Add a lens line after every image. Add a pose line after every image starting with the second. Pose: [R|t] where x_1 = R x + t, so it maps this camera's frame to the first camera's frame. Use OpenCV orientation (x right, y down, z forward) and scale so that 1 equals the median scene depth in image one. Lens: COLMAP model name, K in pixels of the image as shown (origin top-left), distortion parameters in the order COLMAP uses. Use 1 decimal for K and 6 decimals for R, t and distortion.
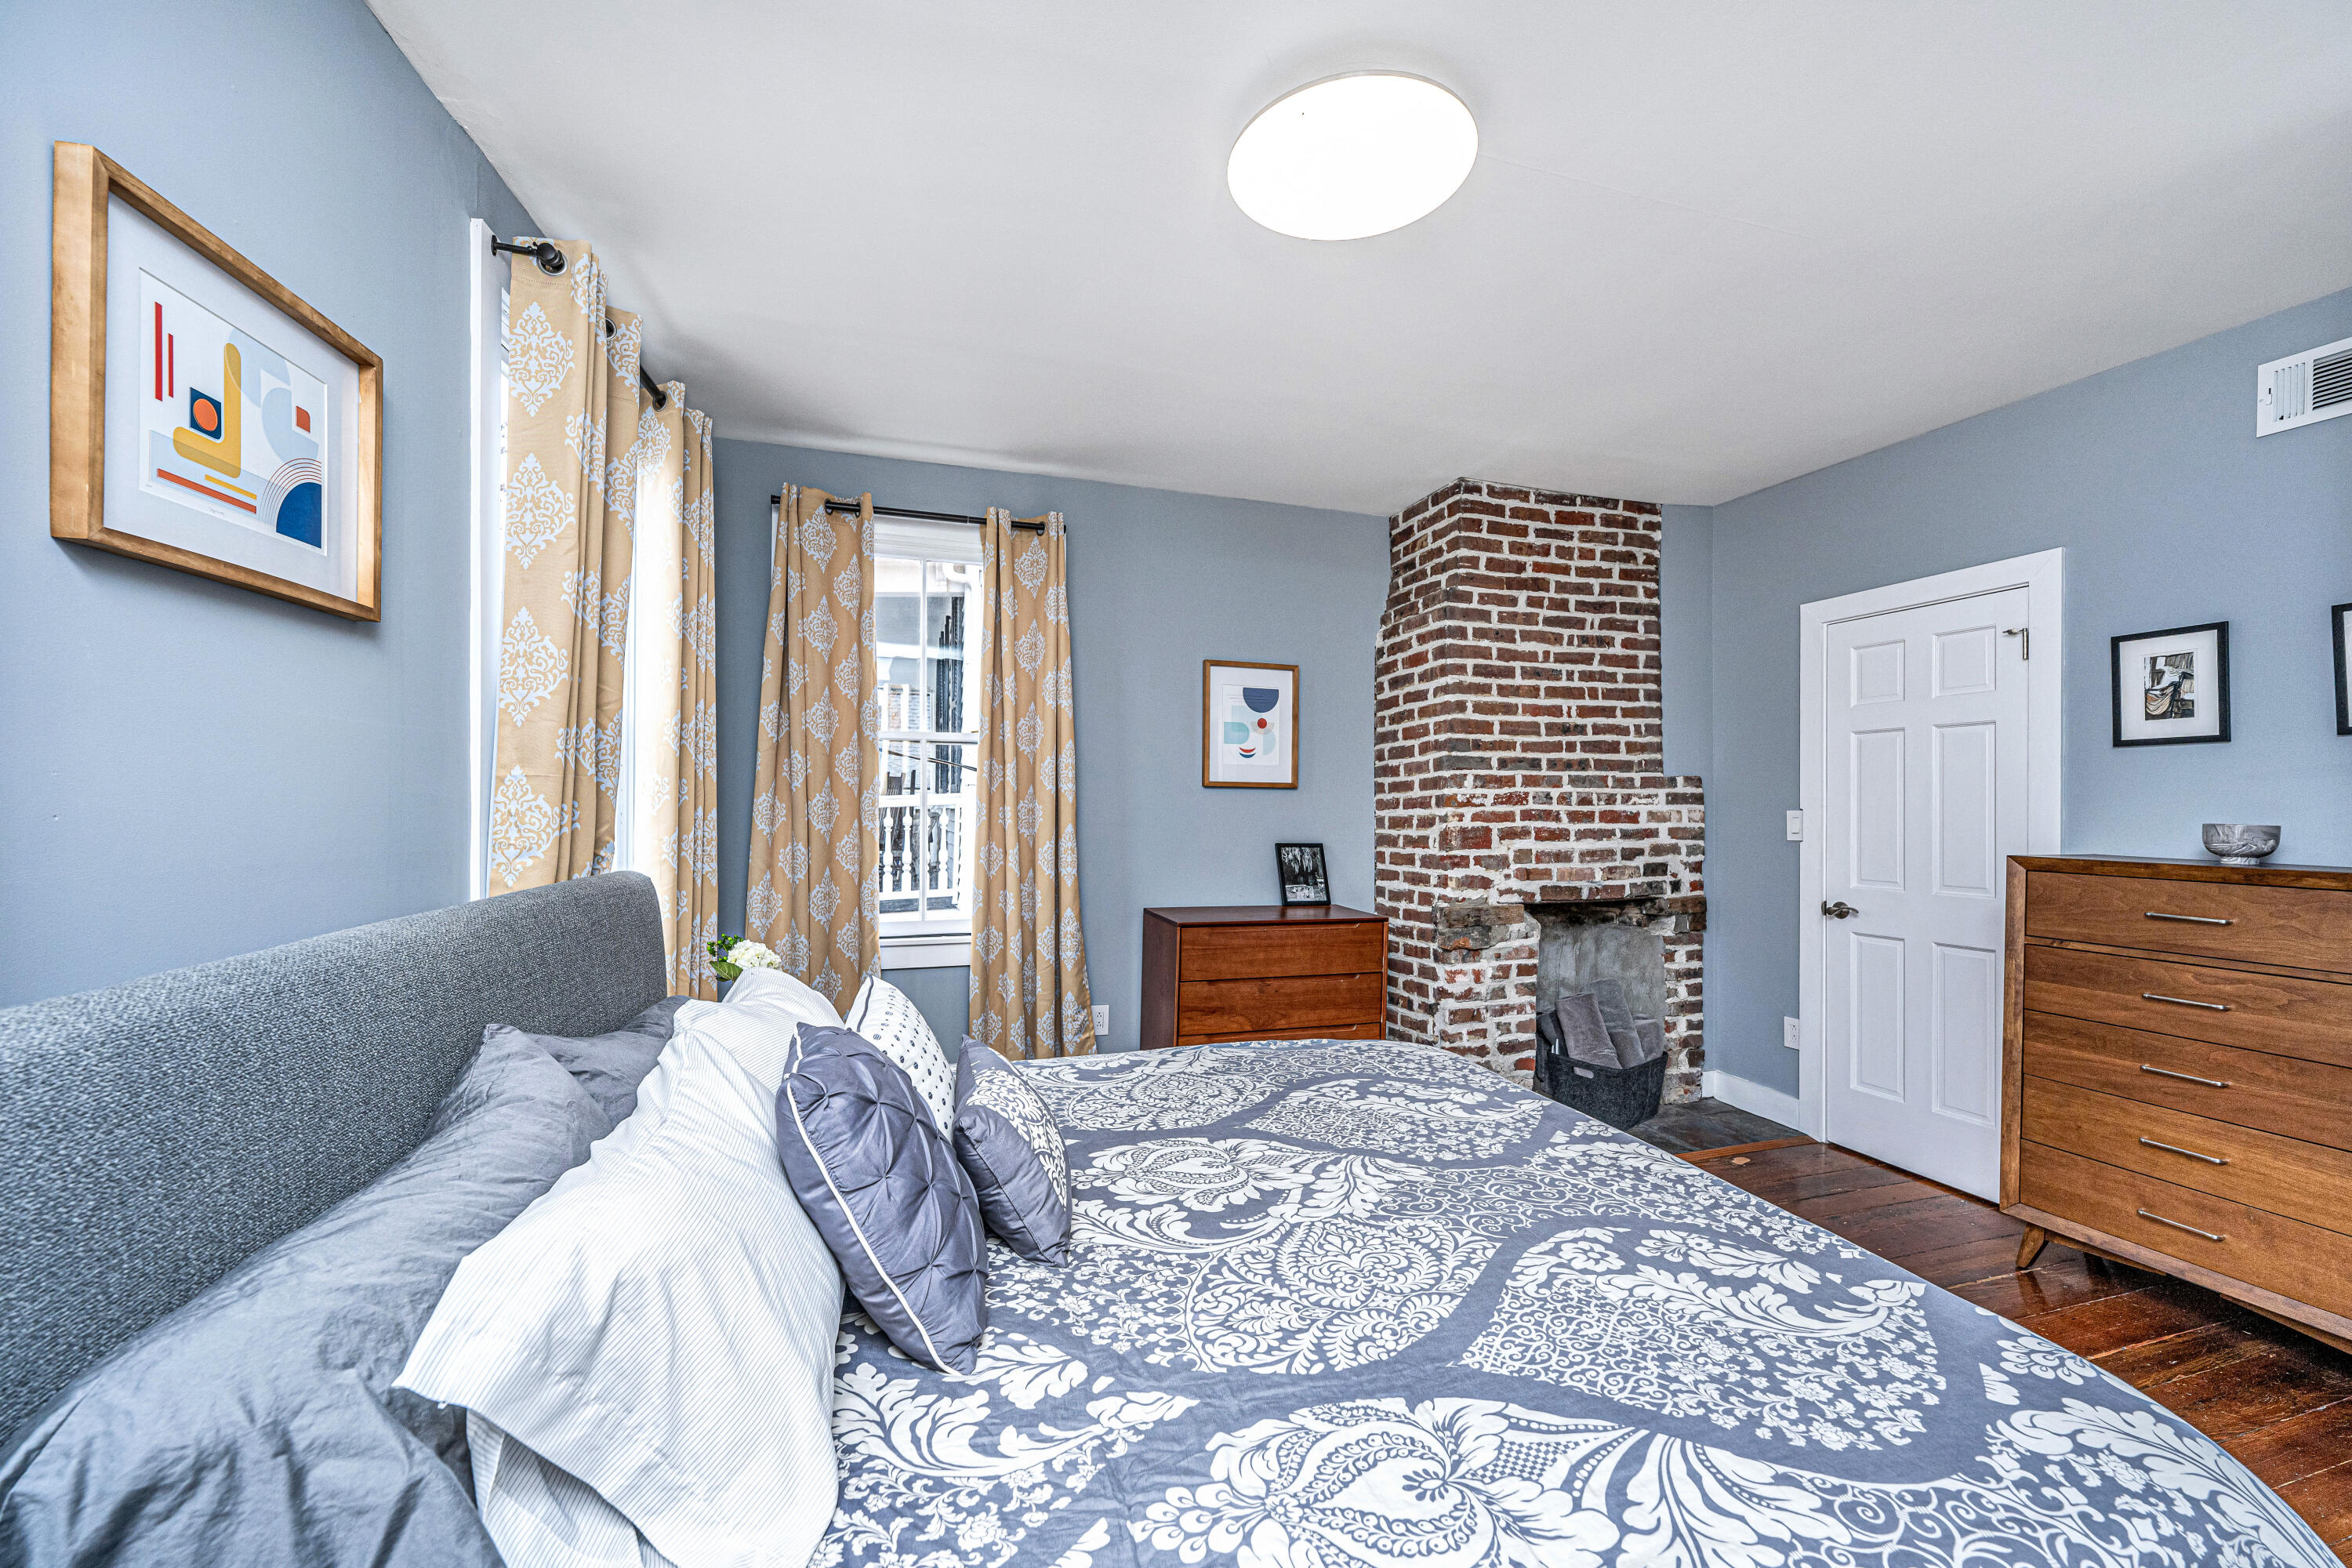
lens RADIAL K [[975.8, 0, 1176.0], [0, 975.8, 784.0], [0, 0, 1]] dist [0.001351, 0.000335]
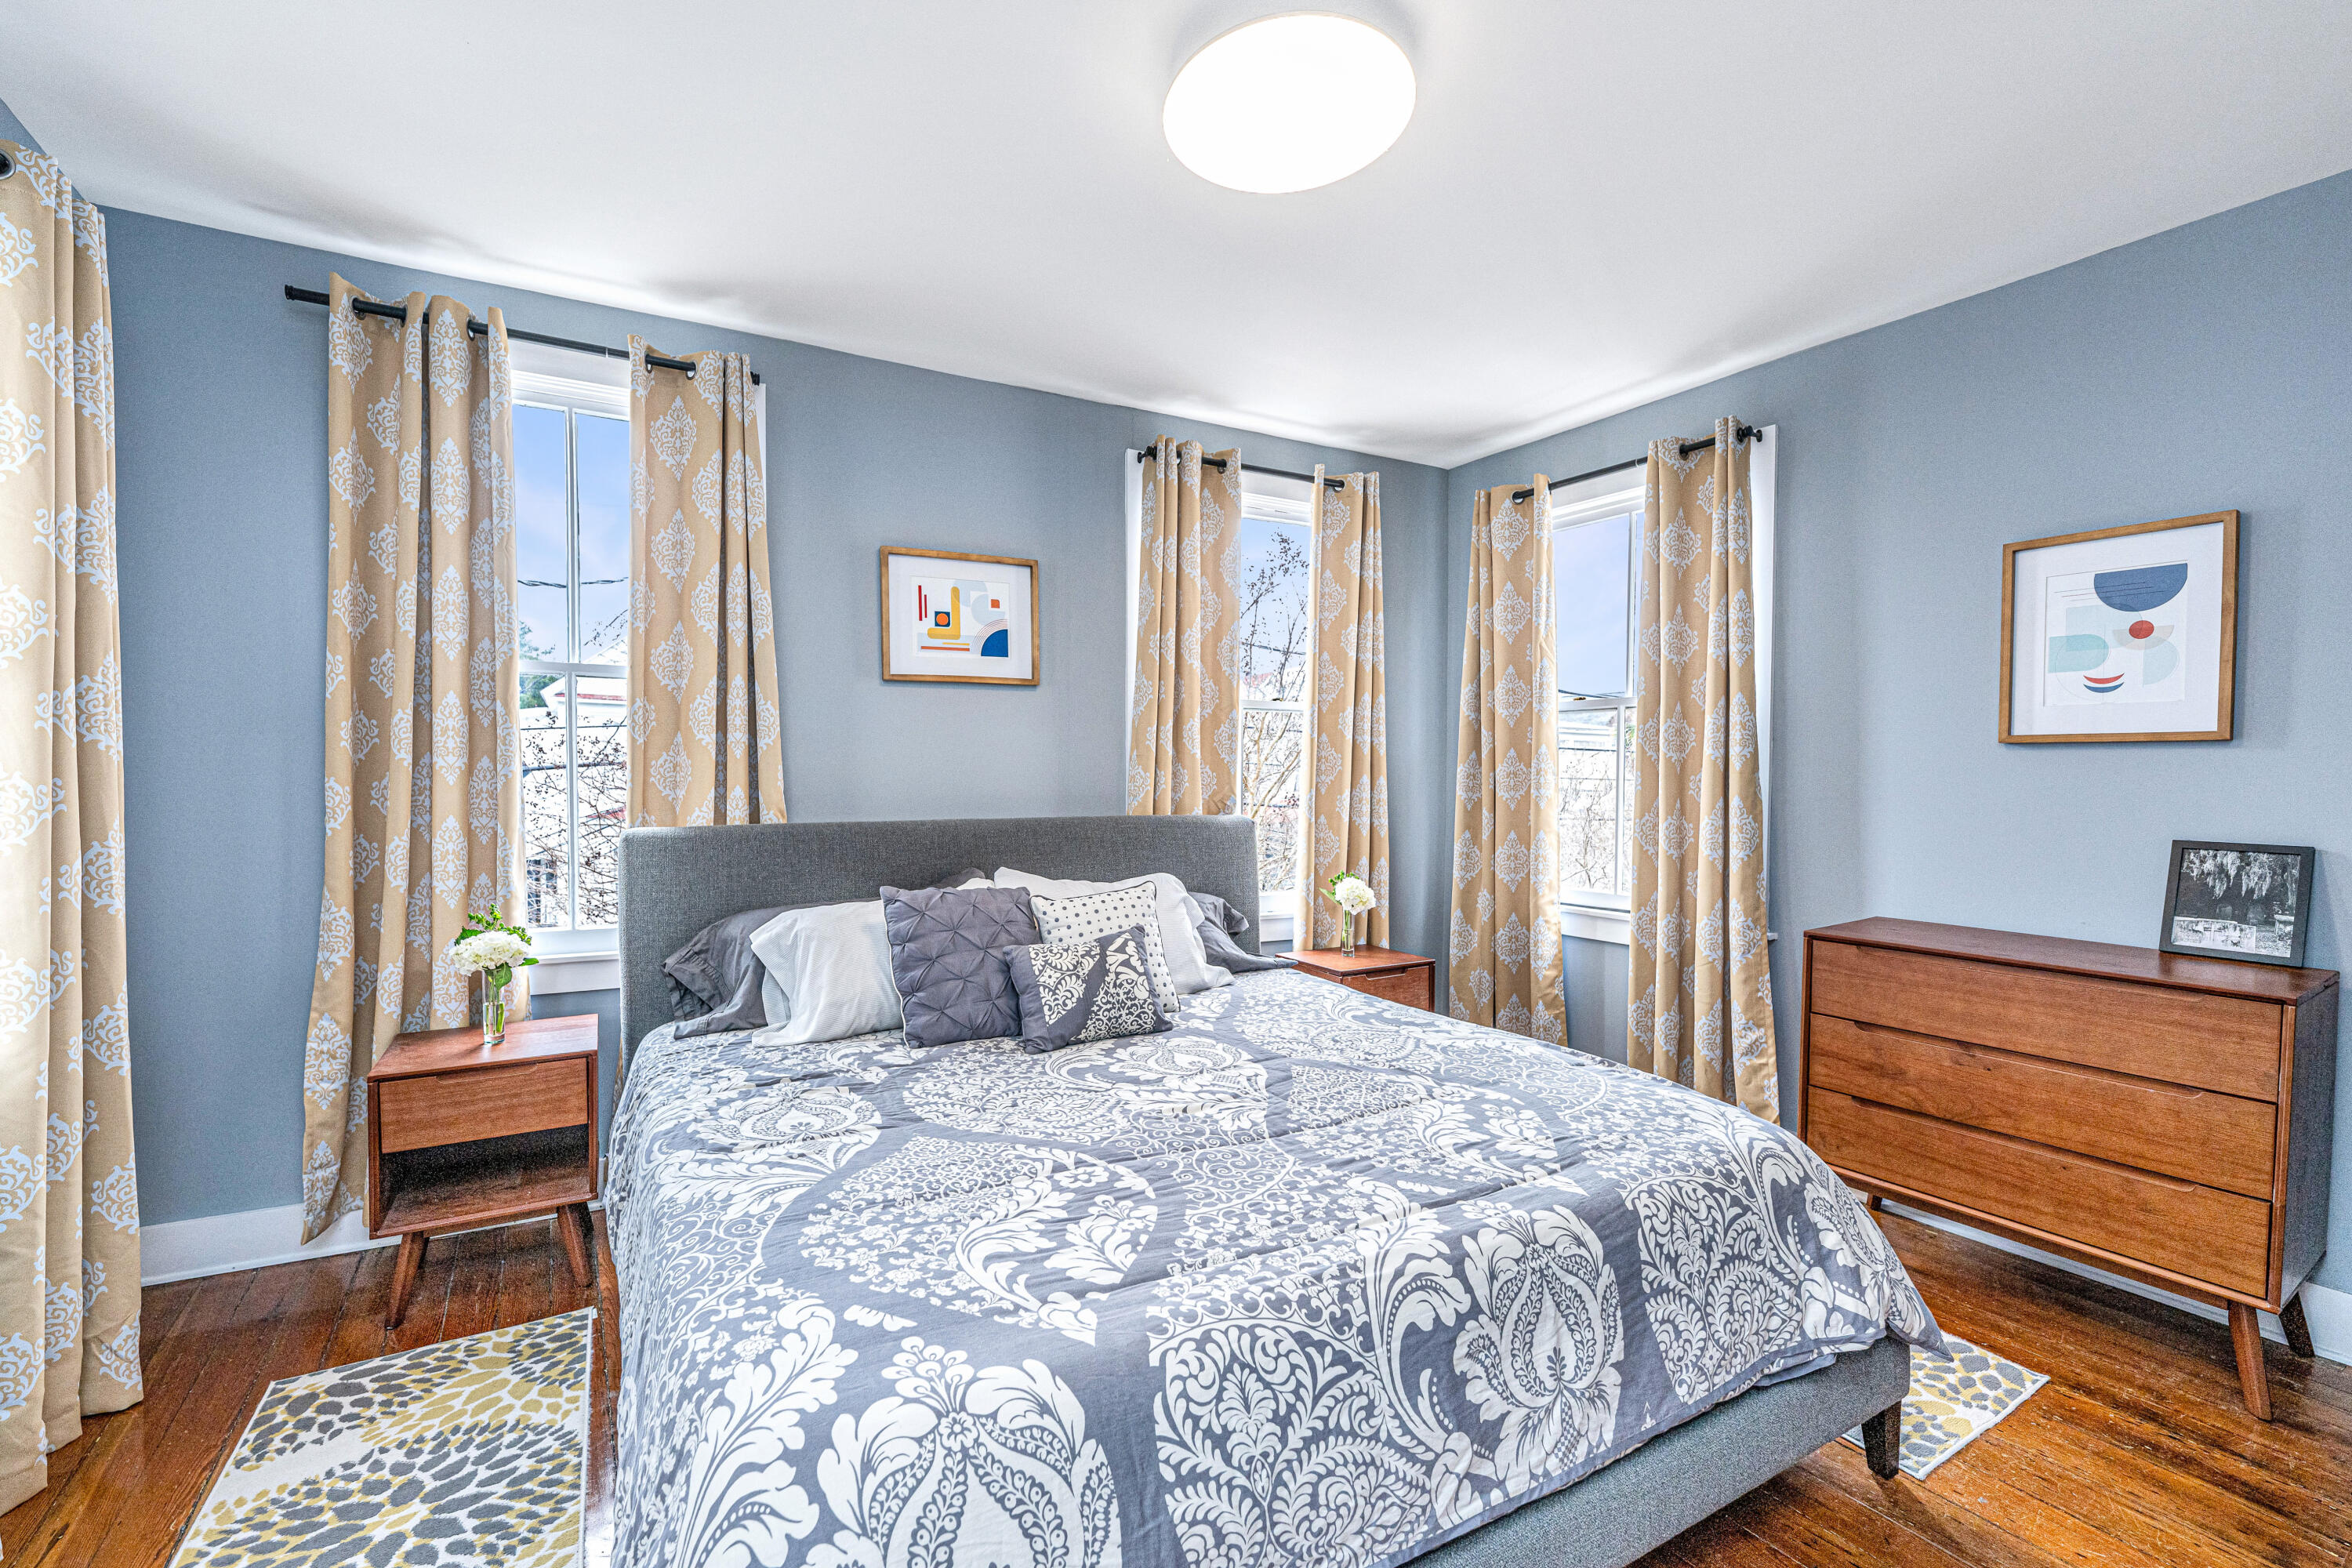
lens RADIAL K [[994.9, 0, 1138.6], [0, 994.9, 796.5], [0, 0, 1]] dist [0.003661, 0.000101]
pose [[0.210936, 0.013697, -0.977404, 0.995443], [0.014548, 0.999747, 0.017150, 0.031447], [0.977392, -0.017837, 0.210684, 0.554252]]
